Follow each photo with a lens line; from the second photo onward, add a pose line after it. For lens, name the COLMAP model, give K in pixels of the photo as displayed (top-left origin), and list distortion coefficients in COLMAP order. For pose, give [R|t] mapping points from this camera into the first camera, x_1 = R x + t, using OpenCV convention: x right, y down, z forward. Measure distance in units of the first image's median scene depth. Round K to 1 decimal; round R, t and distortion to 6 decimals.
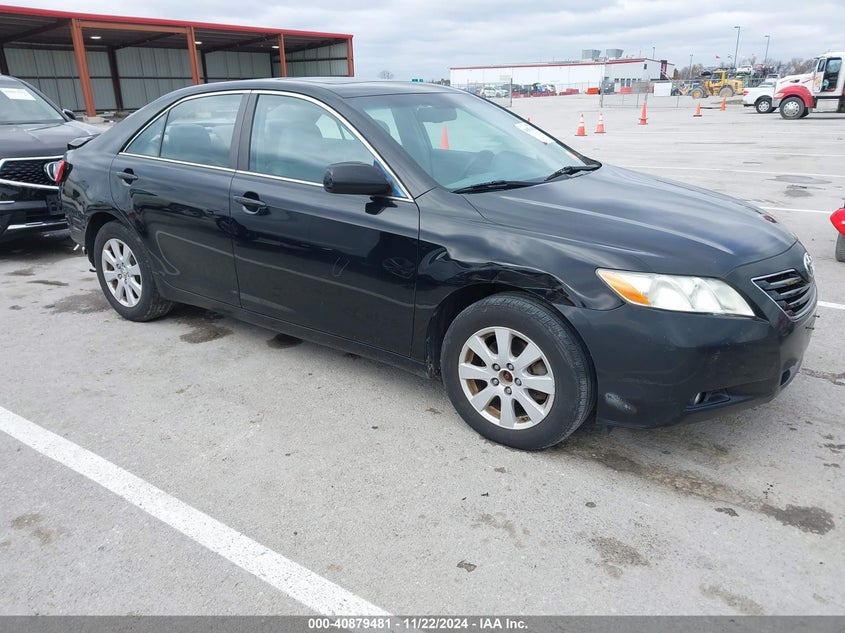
lens RADIAL K [[662.8, 0, 422.5], [0, 662.8, 316.5], [0, 0, 1]] dist [0.003482, 0.000047]
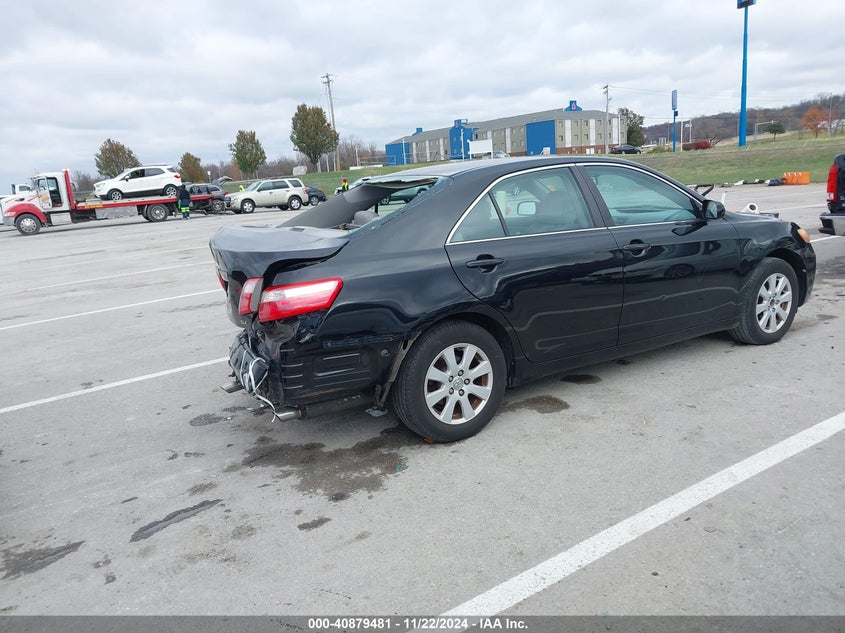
lens RADIAL K [[657.7, 0, 422.5], [0, 657.7, 316.5], [0, 0, 1]] dist [0.088708, -0.140401]
pose [[0.379492, -0.209936, 0.901062, -1.869058], [0.362538, 0.929773, 0.063939, -0.333898], [-0.851206, 0.302405, 0.428951, 1.029504]]
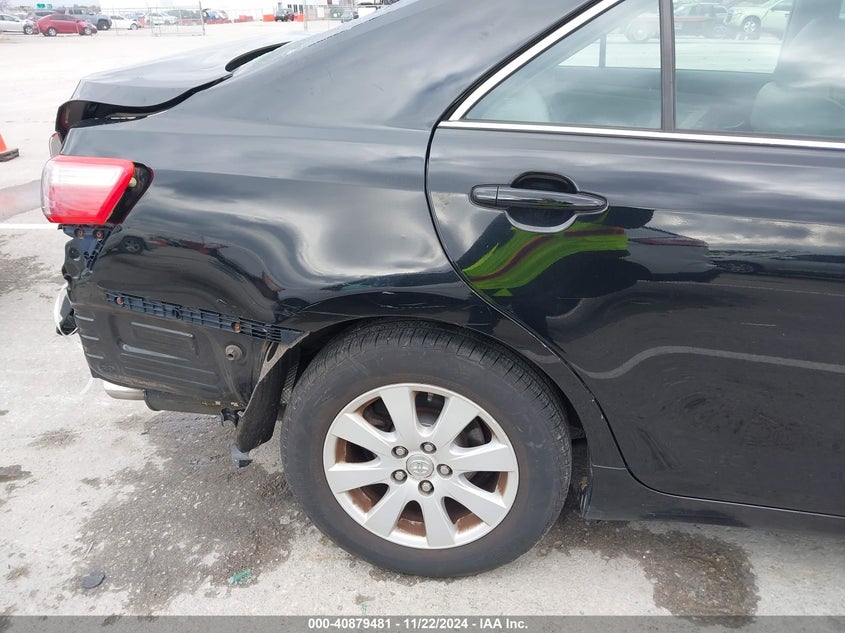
lens RADIAL K [[671.9, 0, 423.2], [0, 671.9, 326.0], [0, 0, 1]] dist [0.006538, -0.000596]
pose [[0.894248, -0.180423, 0.409595, -0.909937], [0.138574, 0.981792, 0.129928, -0.290381], [-0.425579, -0.059428, 0.902968, 1.065965]]
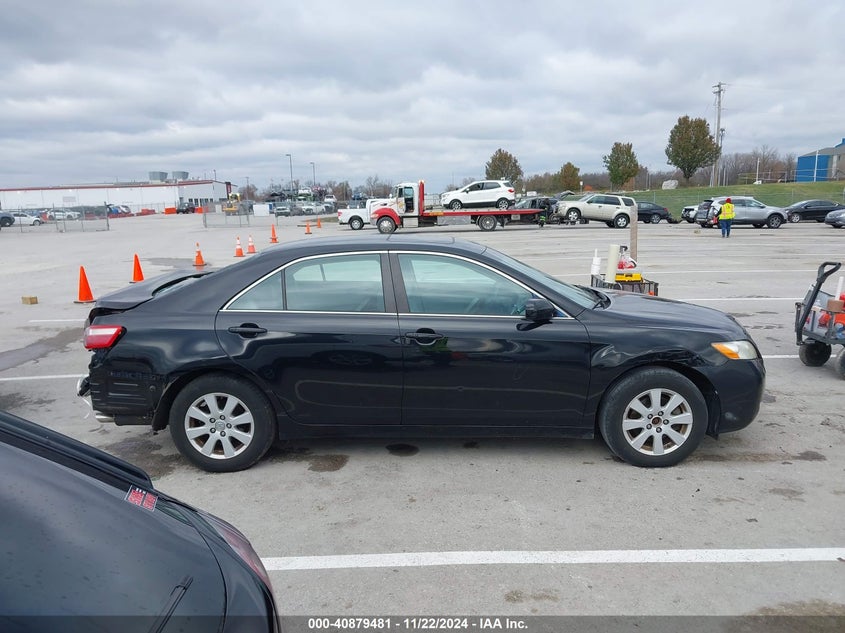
lens RADIAL K [[662.8, 0, 422.5], [0, 662.8, 316.5], [0, 0, 1]] dist [0.003482, 0.000047]
pose [[0.815497, -0.105206, 0.569119, -1.181208], [0.198712, 0.974460, -0.104601, -0.095603], [-0.543579, 0.198393, 0.815574, -0.031186]]
